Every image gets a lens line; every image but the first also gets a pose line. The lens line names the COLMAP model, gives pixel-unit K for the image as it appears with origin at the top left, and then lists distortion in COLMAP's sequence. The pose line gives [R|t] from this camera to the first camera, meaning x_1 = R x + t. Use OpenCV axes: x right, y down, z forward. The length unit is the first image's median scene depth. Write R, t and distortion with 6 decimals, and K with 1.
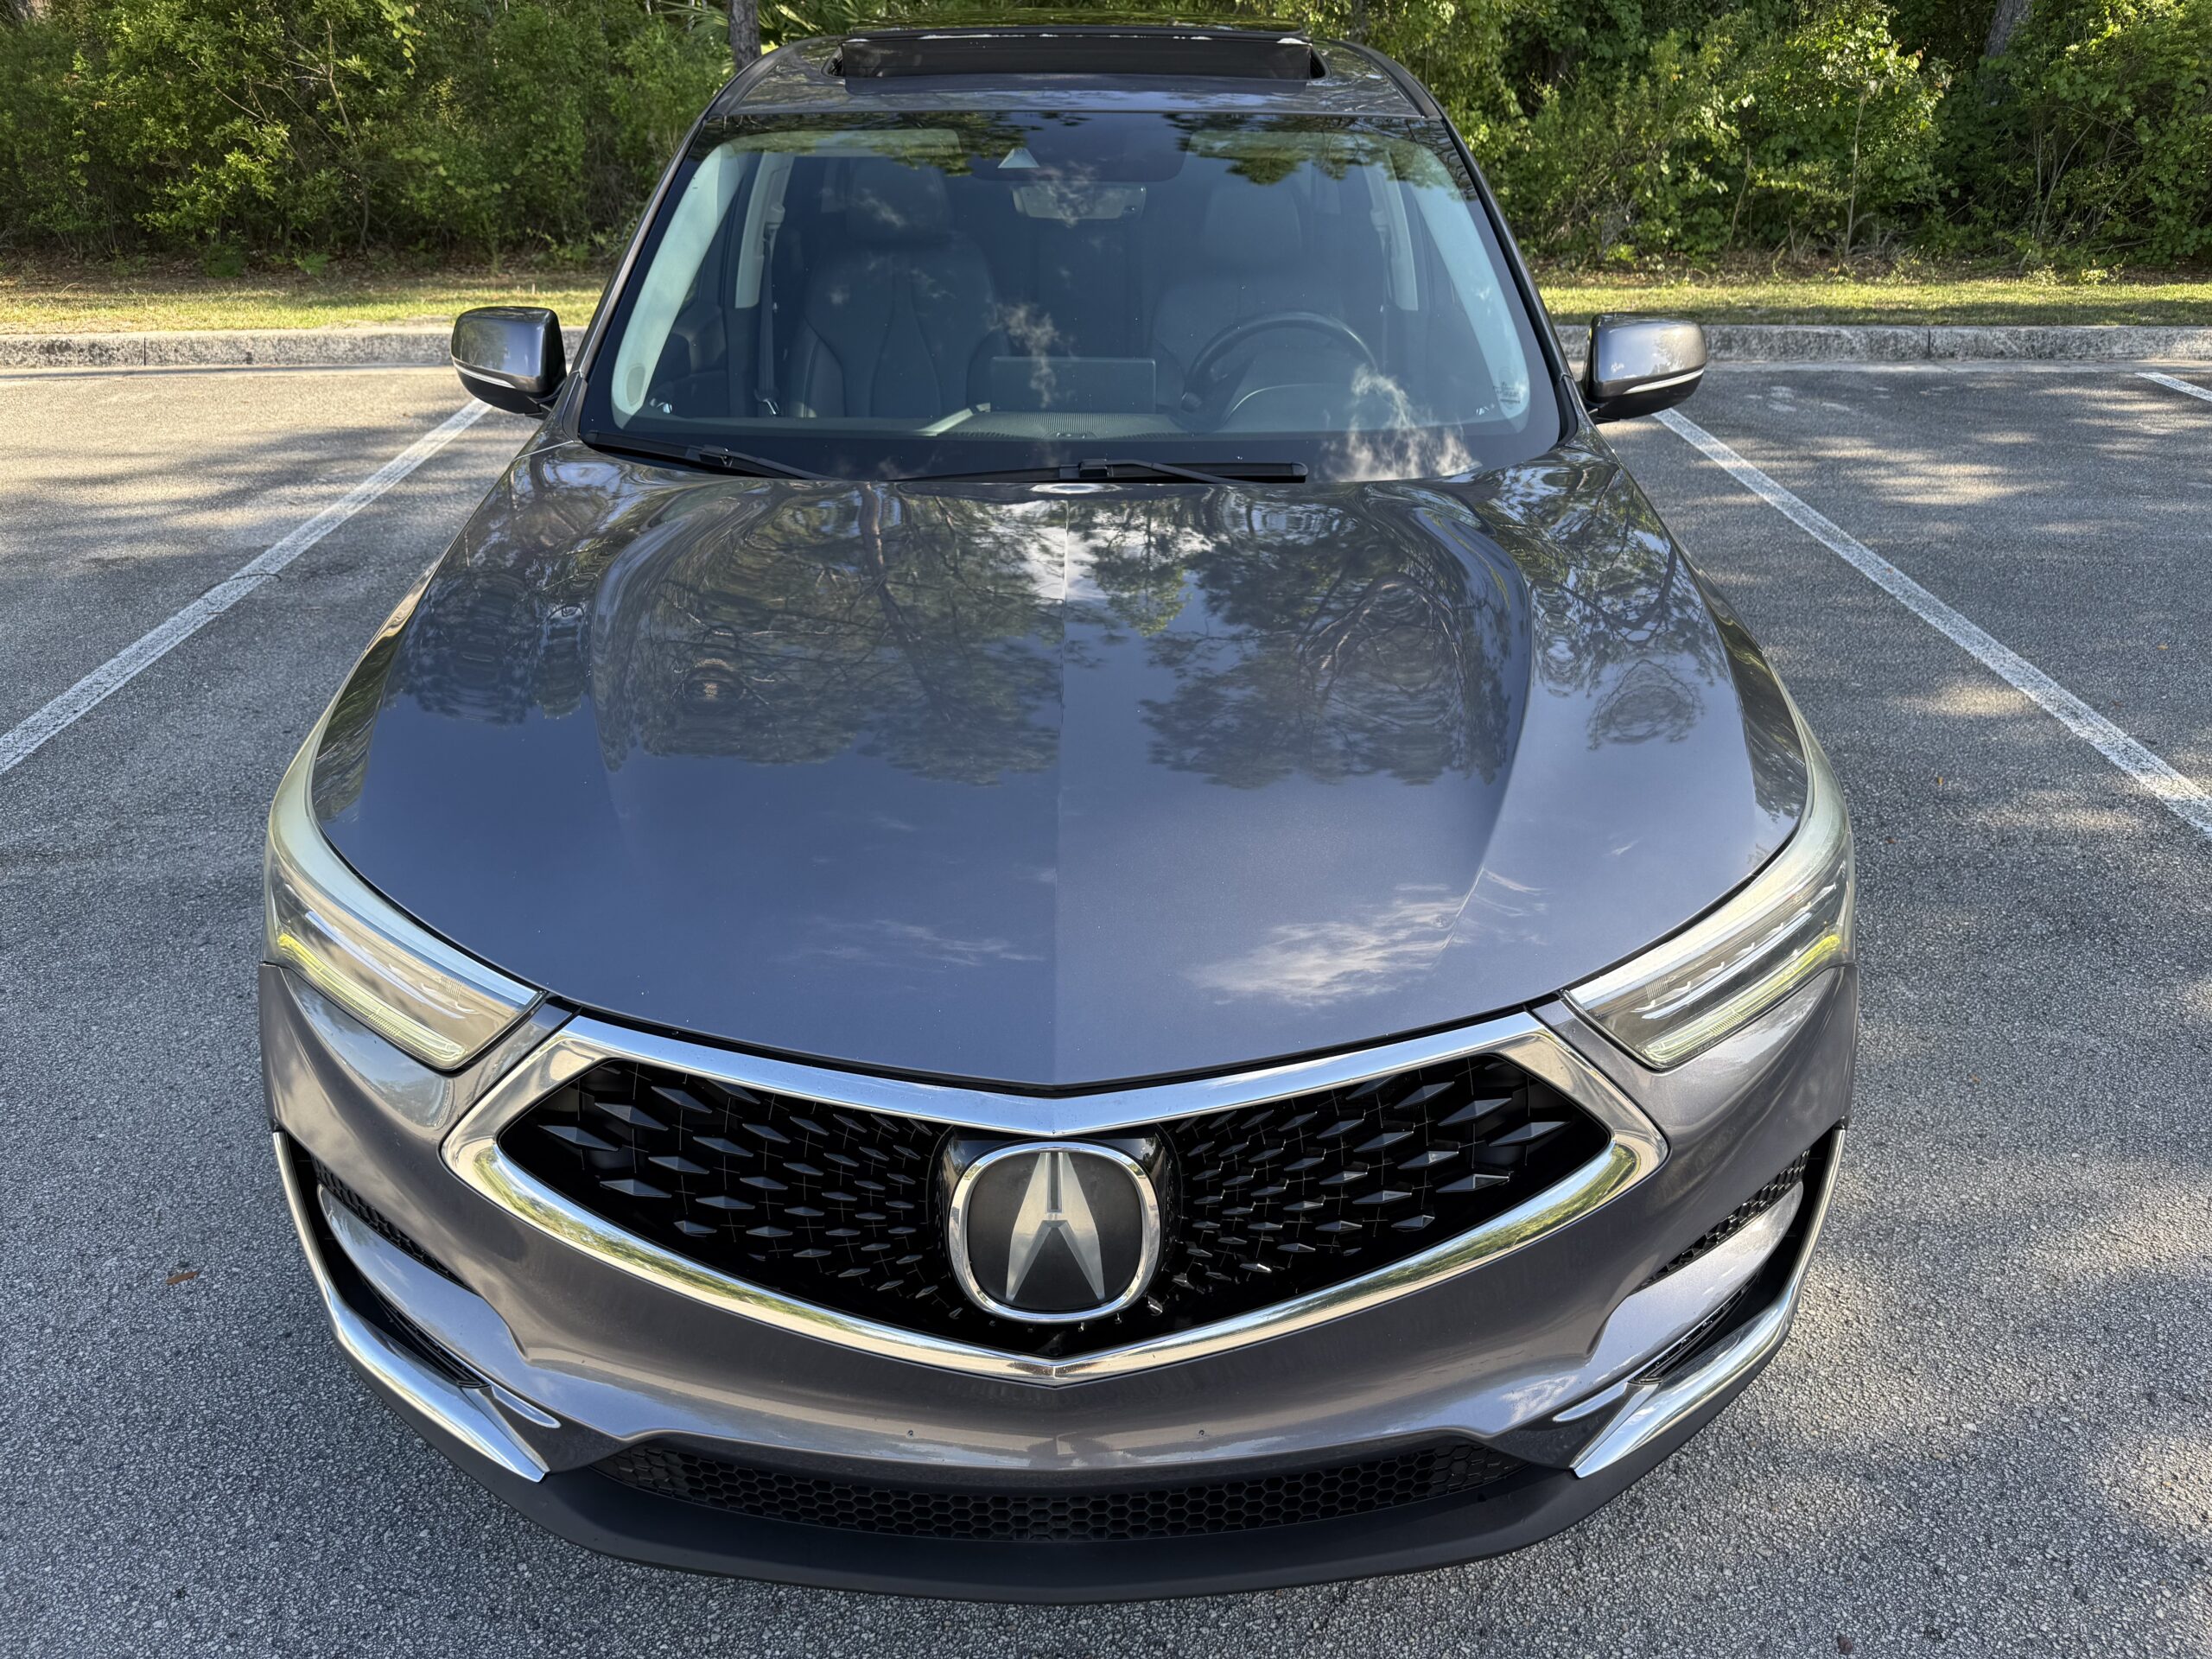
lens RADIAL K [[1583.7, 0, 1107.4], [0, 1583.7, 839.0], [0, 0, 1]] dist [0.020930, -0.036111]
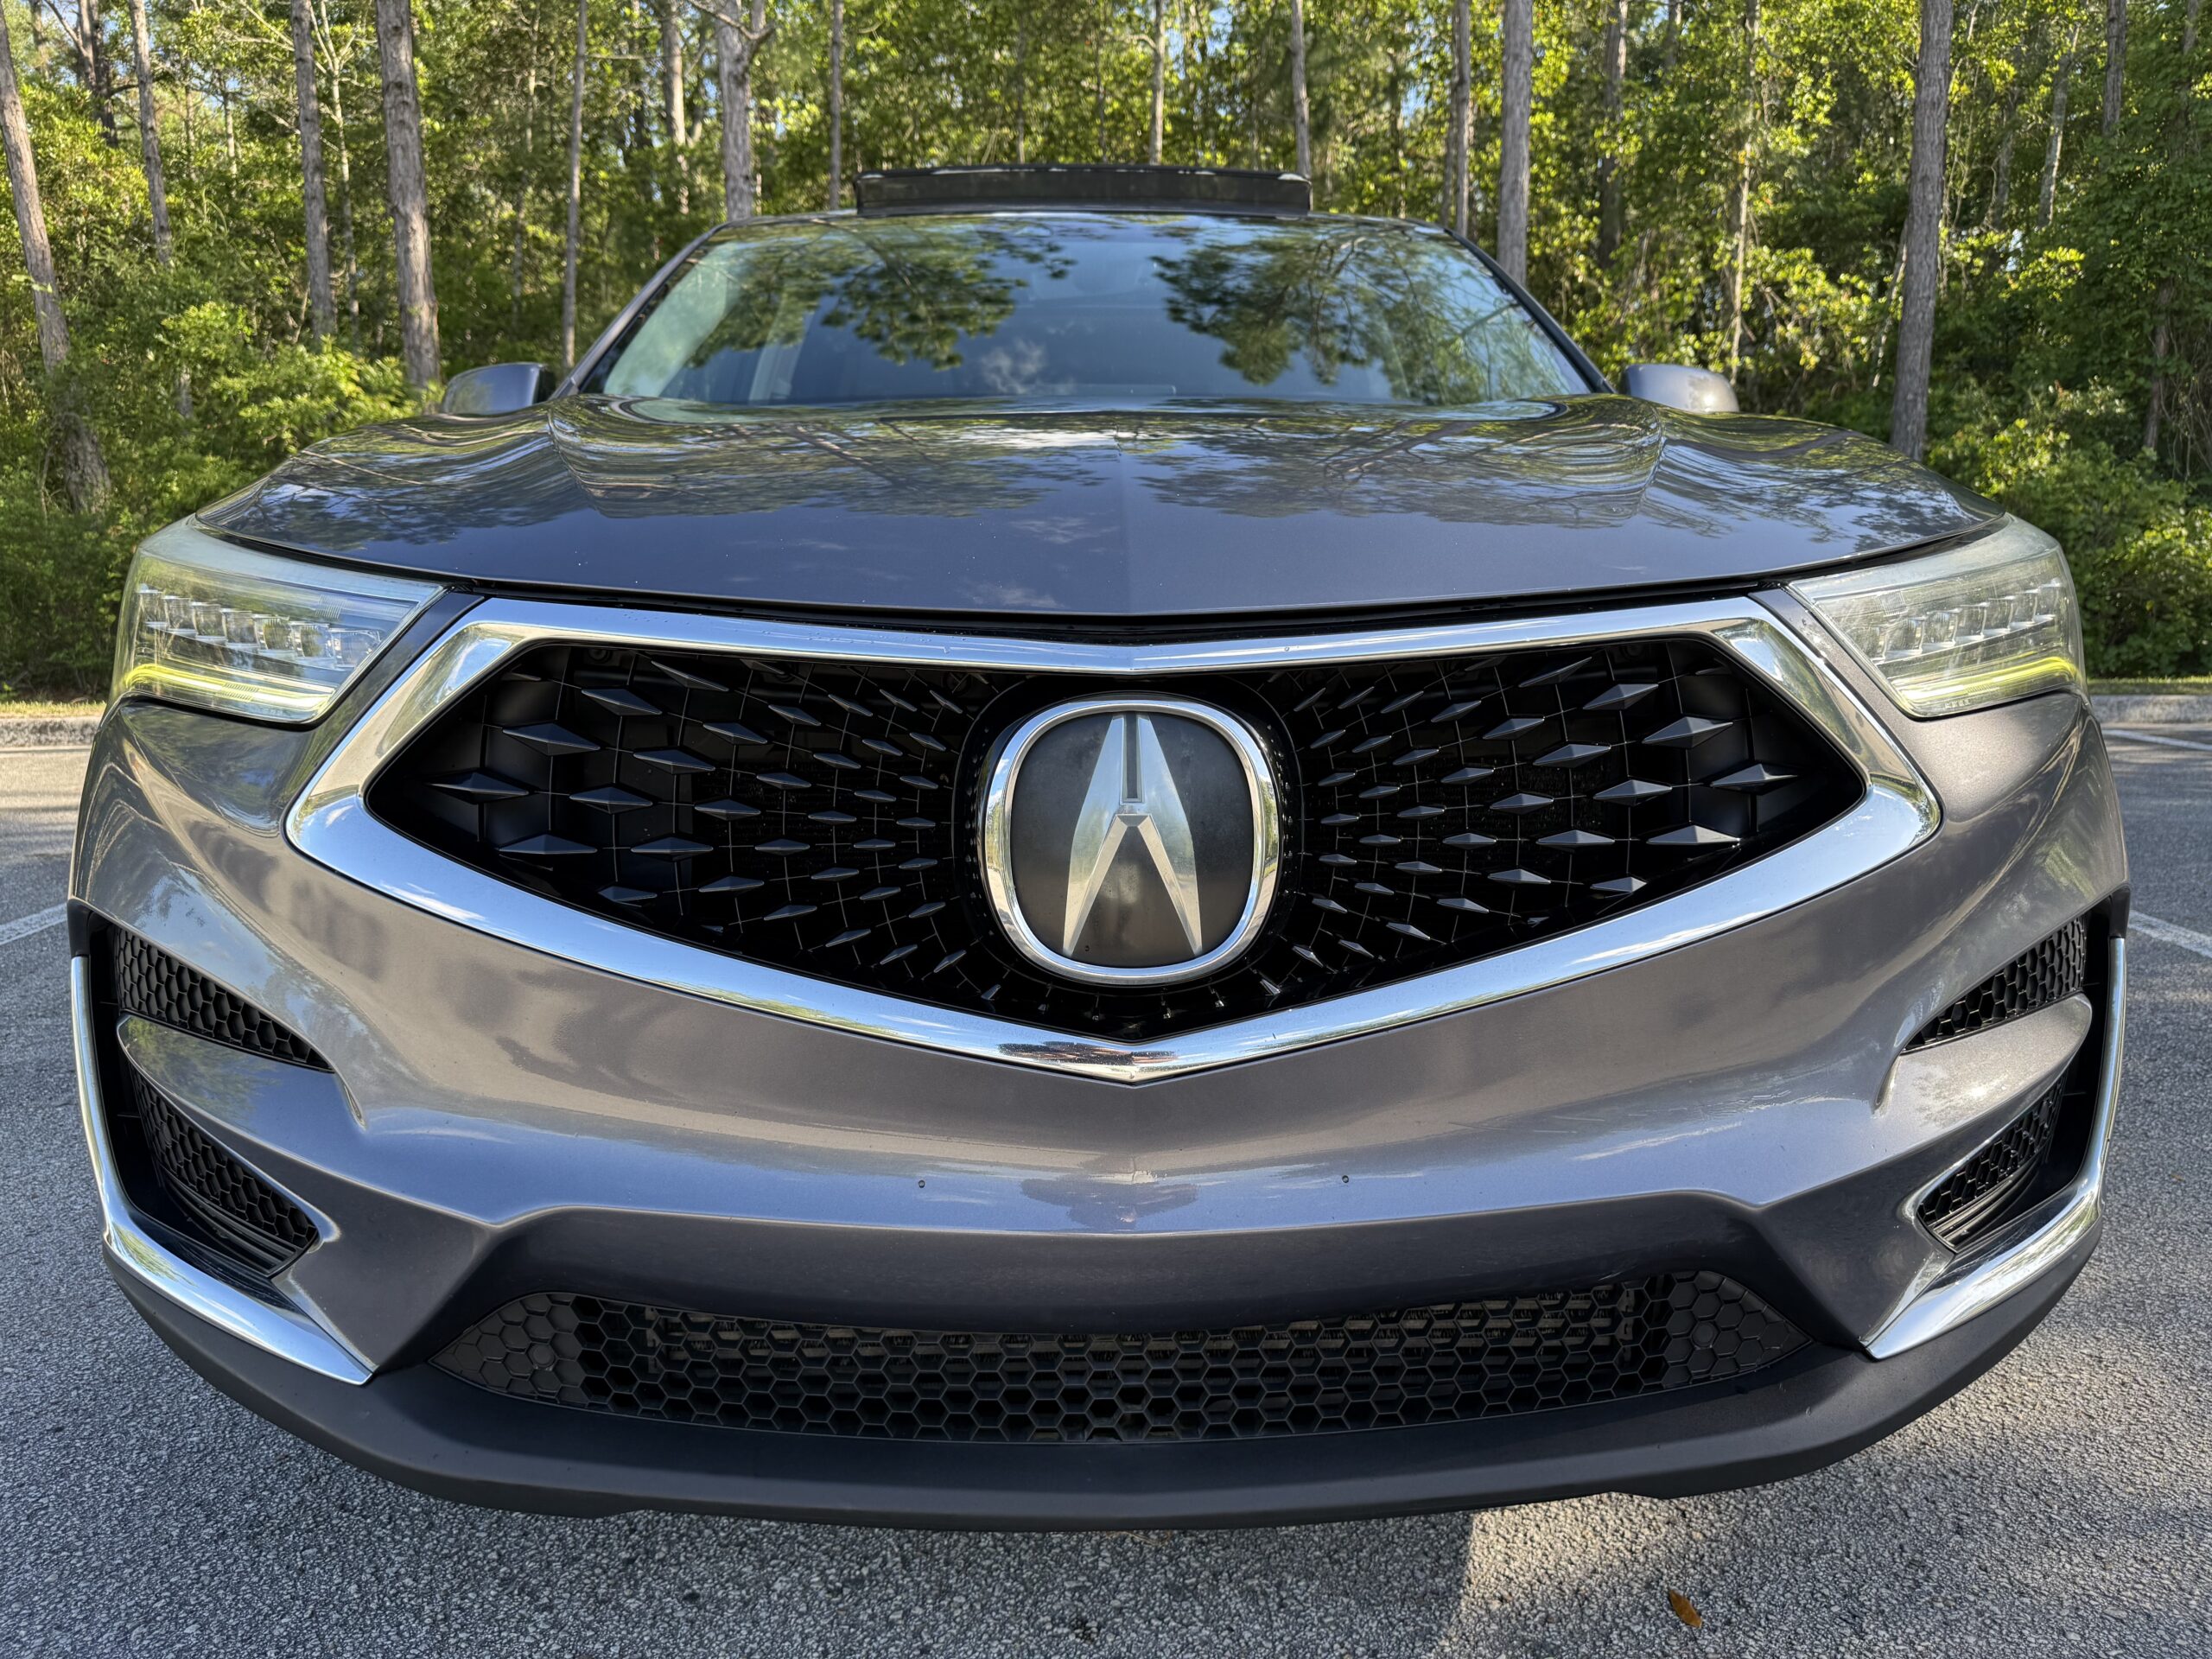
lens RADIAL K [[1583.7, 0, 1111.6], [0, 1583.7, 811.5], [0, 0, 1]] dist [0.020930, -0.036111]
pose [[0.999733, -0.011237, 0.020194, -0.048937], [0.017276, 0.943790, -0.330094, 0.408254], [-0.015349, 0.330355, 0.943732, 0.276523]]
